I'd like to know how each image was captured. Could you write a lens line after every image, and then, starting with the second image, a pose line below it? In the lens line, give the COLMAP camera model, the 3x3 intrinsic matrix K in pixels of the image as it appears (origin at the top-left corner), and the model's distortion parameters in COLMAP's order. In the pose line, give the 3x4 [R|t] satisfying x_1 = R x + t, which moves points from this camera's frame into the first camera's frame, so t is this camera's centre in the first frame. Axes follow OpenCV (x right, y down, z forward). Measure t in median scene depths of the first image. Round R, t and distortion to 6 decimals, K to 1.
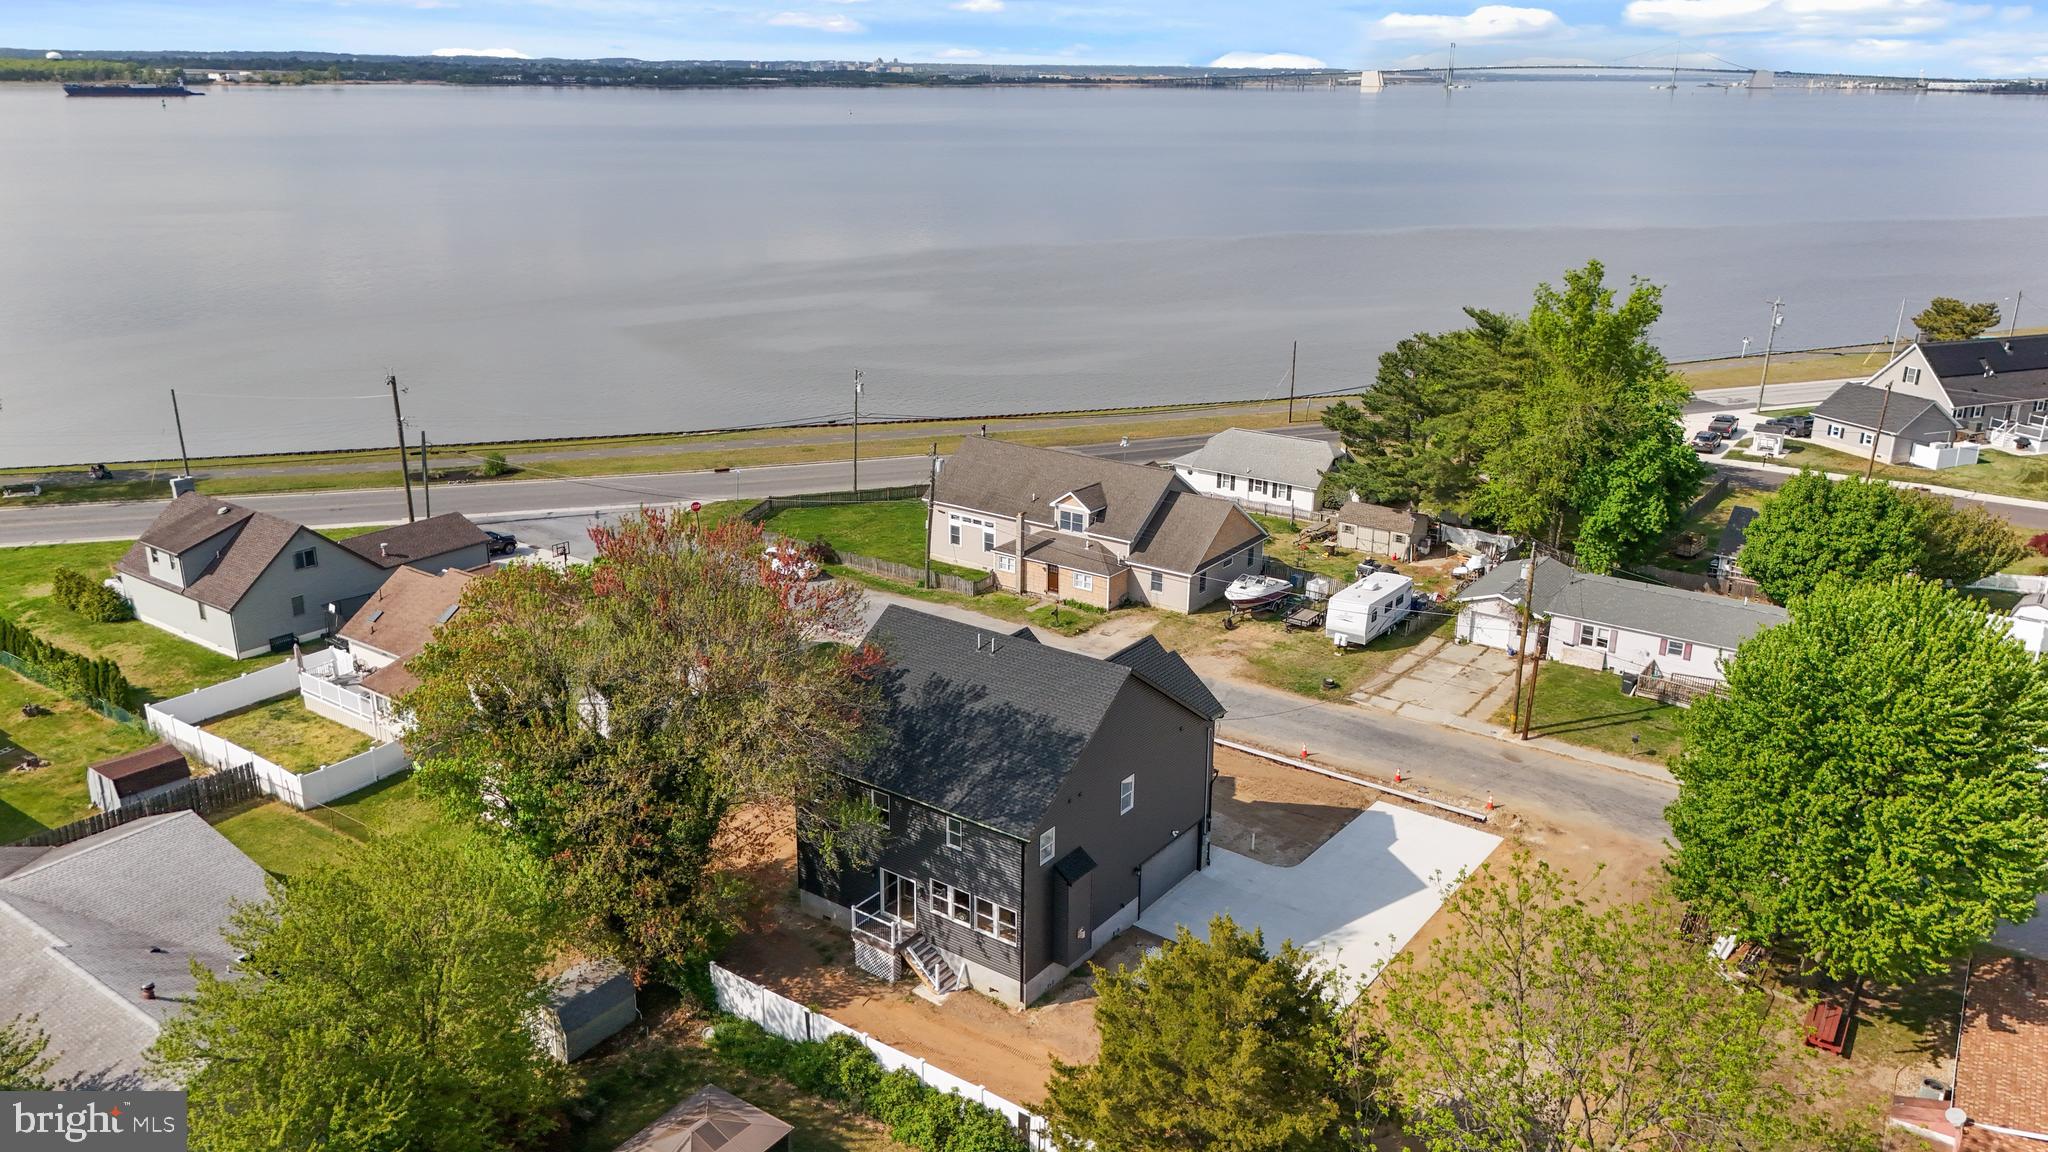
lens RADIAL K [[1527.3, 0, 1020.1], [0, 1527.3, 582.3], [0, 0, 1]] dist [0.009565, -0.001339]
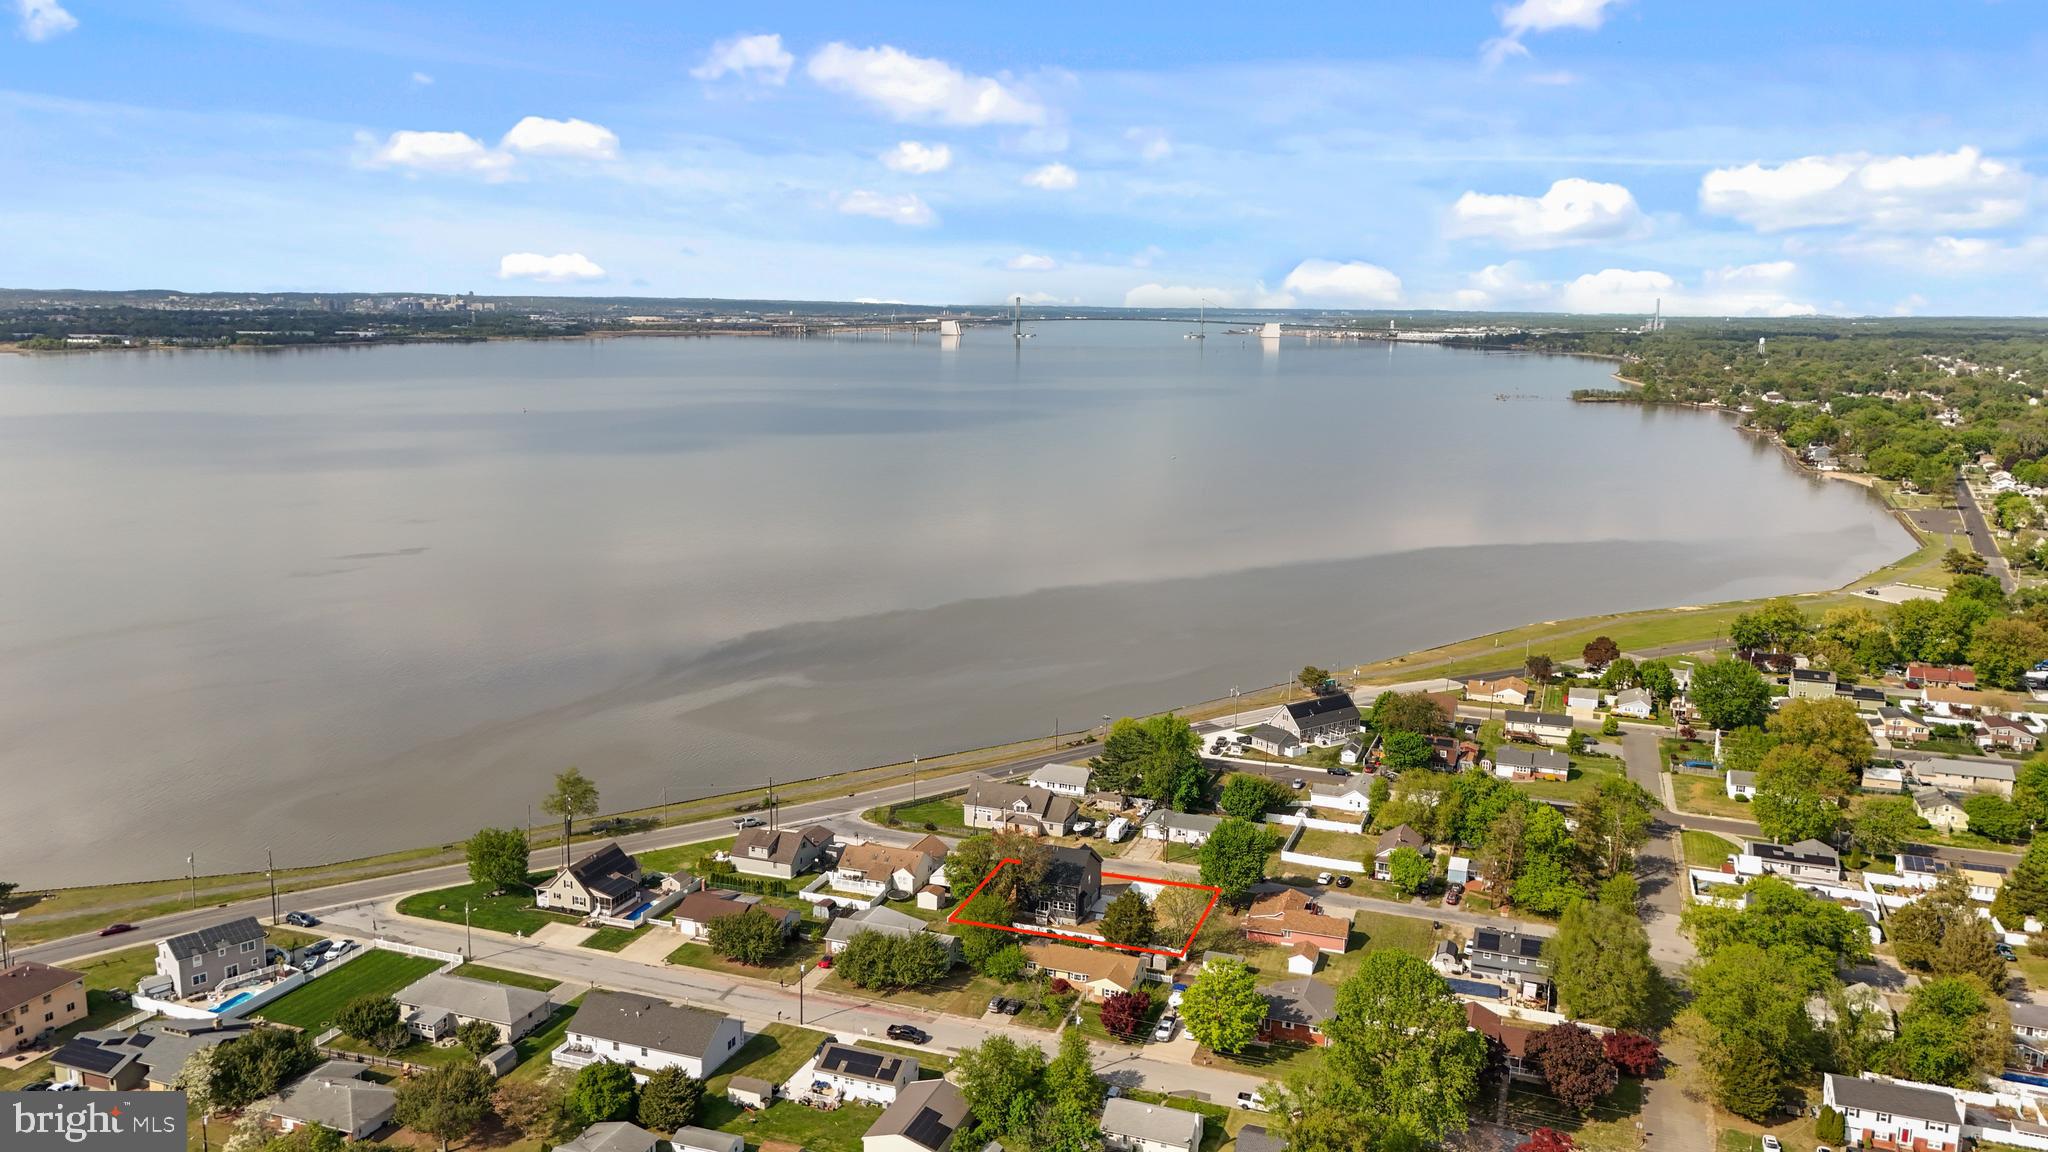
lens RADIAL K [[1527.3, 0, 1033.4], [0, 1527.3, 581.4], [0, 0, 1]] dist [0.009565, -0.001339]
pose [[0.962635, -0.048720, 0.266382, -0.746865], [0.083177, 0.989328, -0.119635, -0.125378], [-0.257711, 0.137322, 0.956414, -2.043827]]
